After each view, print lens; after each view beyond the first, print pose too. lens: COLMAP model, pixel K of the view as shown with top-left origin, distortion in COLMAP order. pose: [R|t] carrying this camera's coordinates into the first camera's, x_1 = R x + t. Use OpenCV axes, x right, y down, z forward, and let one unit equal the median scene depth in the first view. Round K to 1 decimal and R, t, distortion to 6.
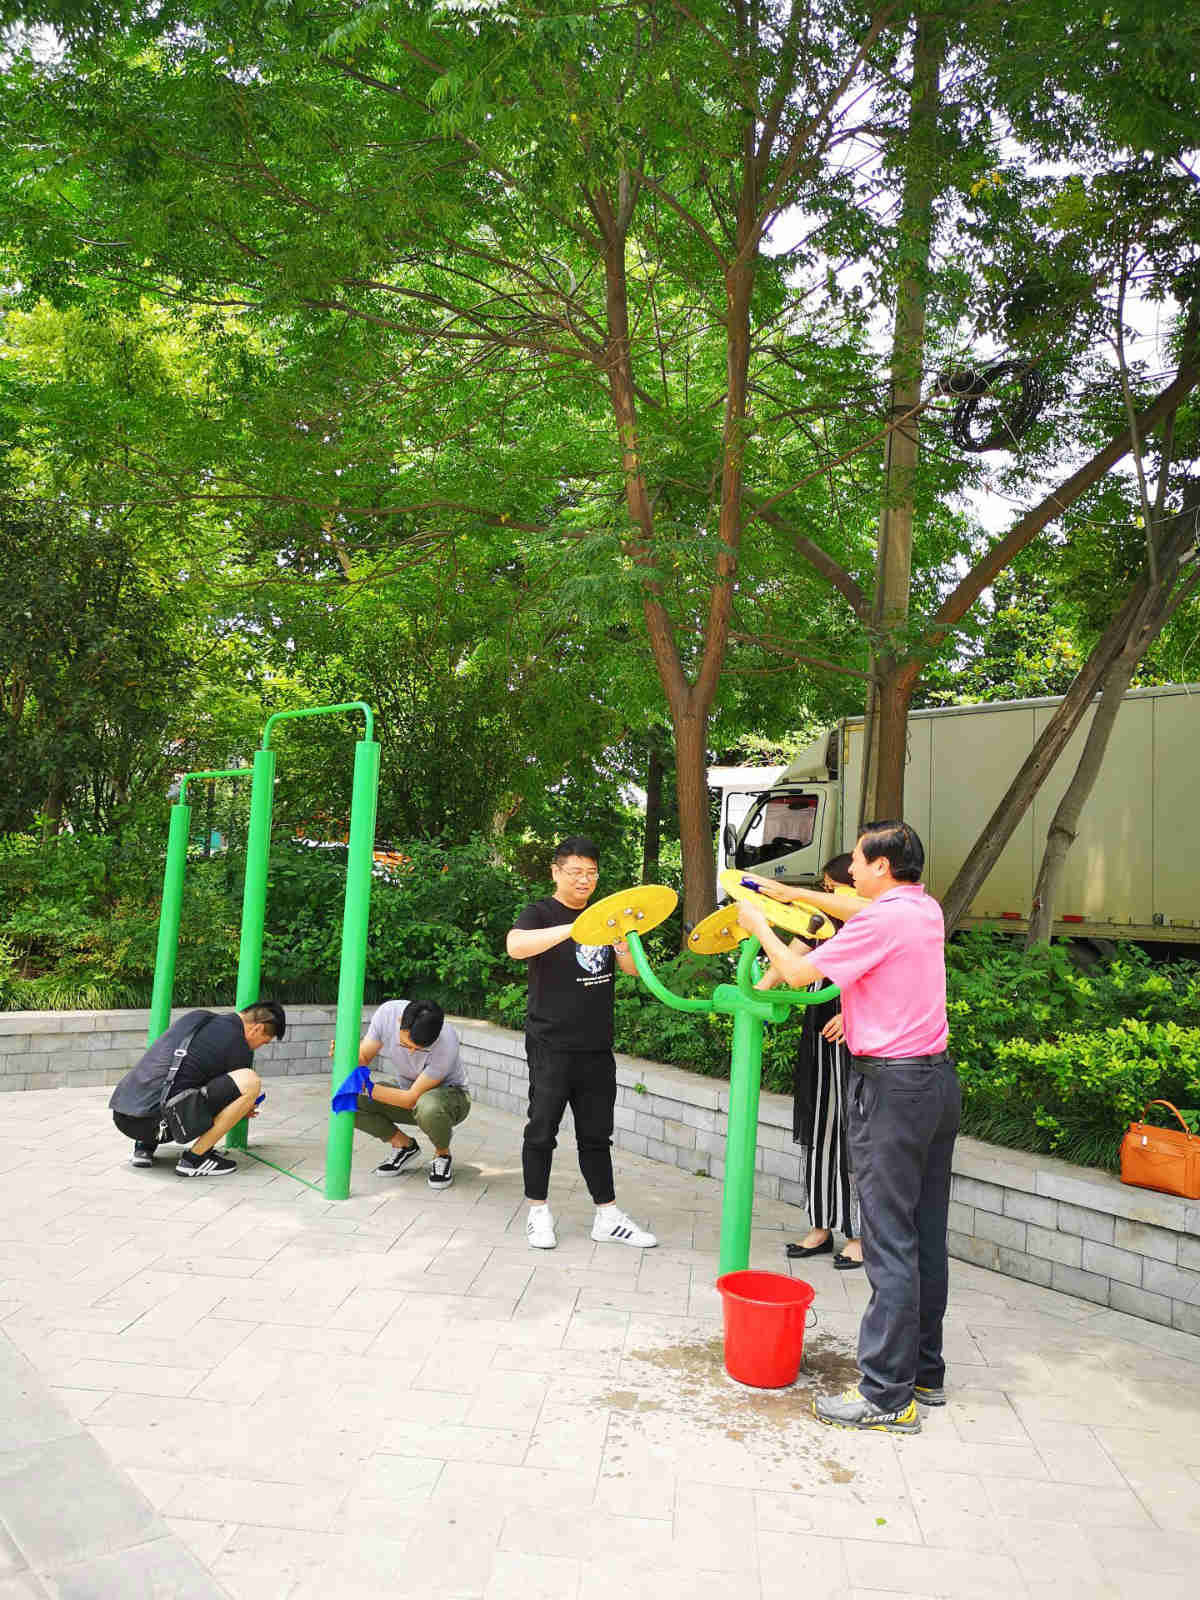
lens RADIAL K [[1195.1, 0, 600.0], [0, 1195.1, 800.0], [0, 0, 1]] dist [0.050461, -0.035469]
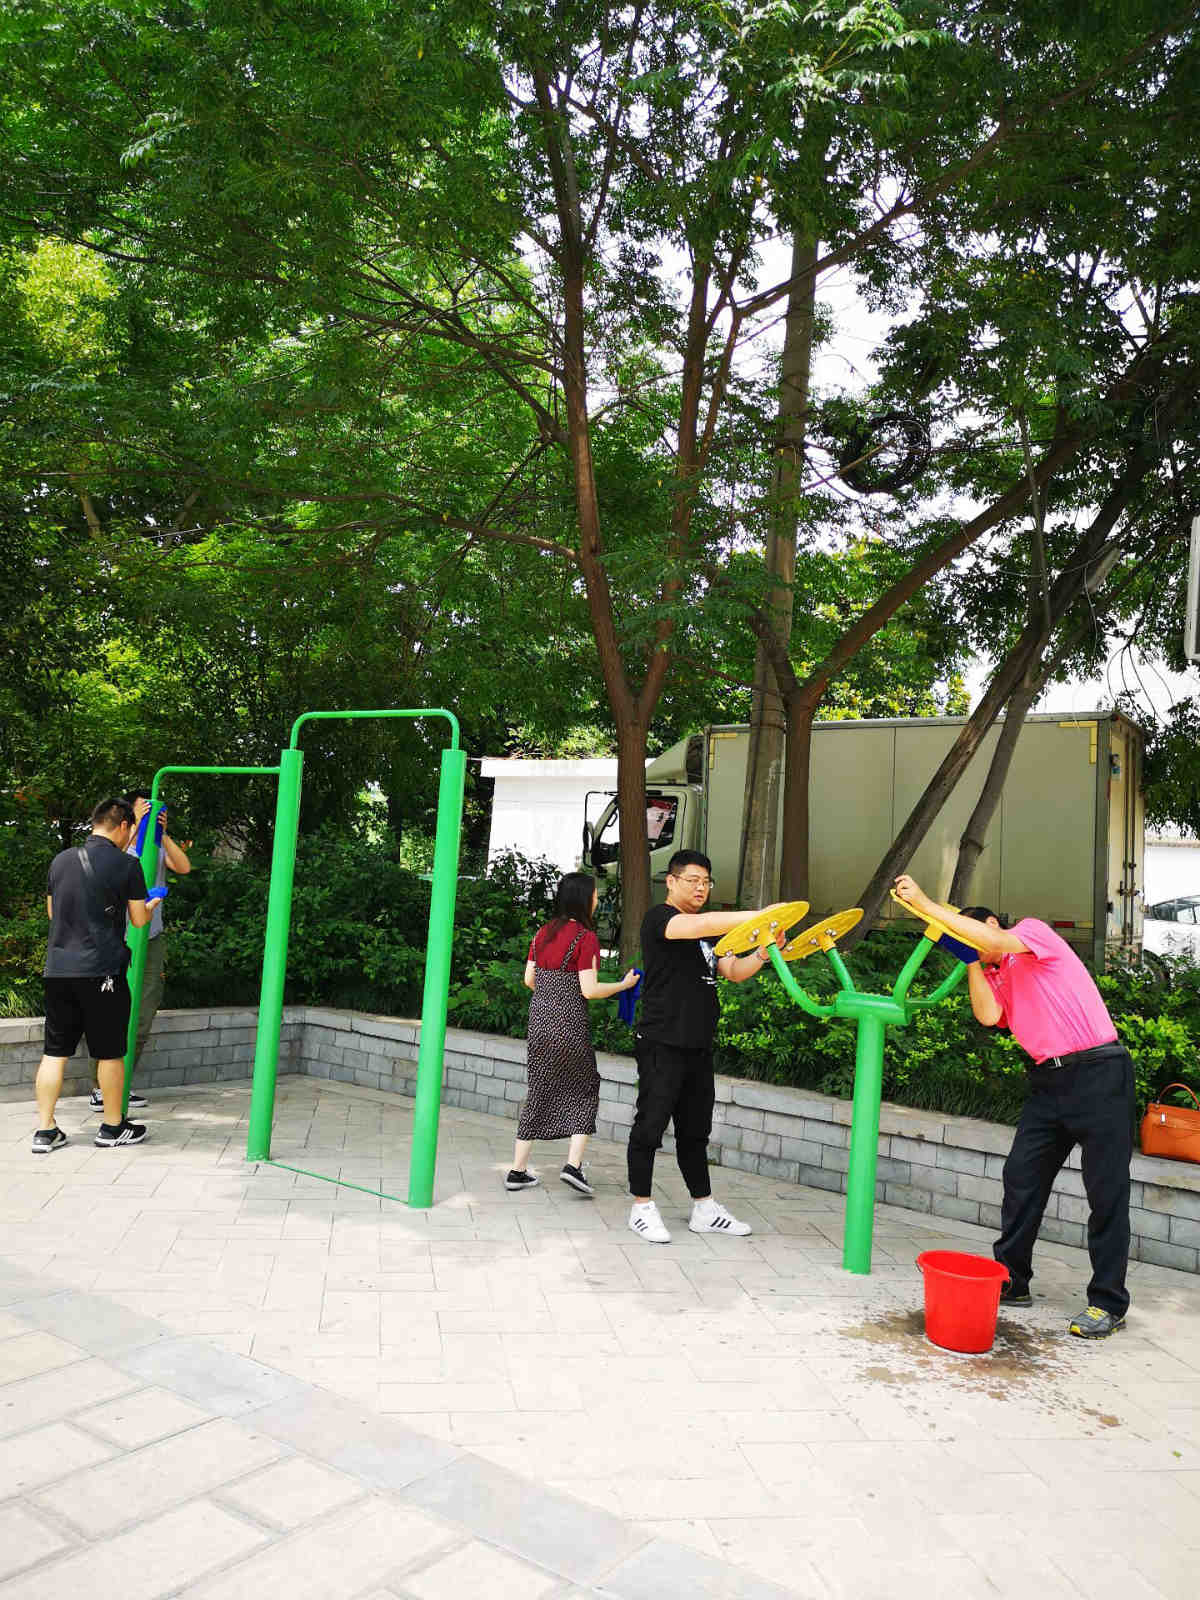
lens RADIAL K [[1195.1, 0, 600.0], [0, 1195.1, 800.0], [0, 0, 1]] dist [0.050461, -0.035469]
pose [[0.965460, 0.028811, 0.258954, -0.236730], [-0.032050, 0.999452, 0.008292, -0.012326], [-0.258573, -0.016305, 0.965854, 0.004829]]
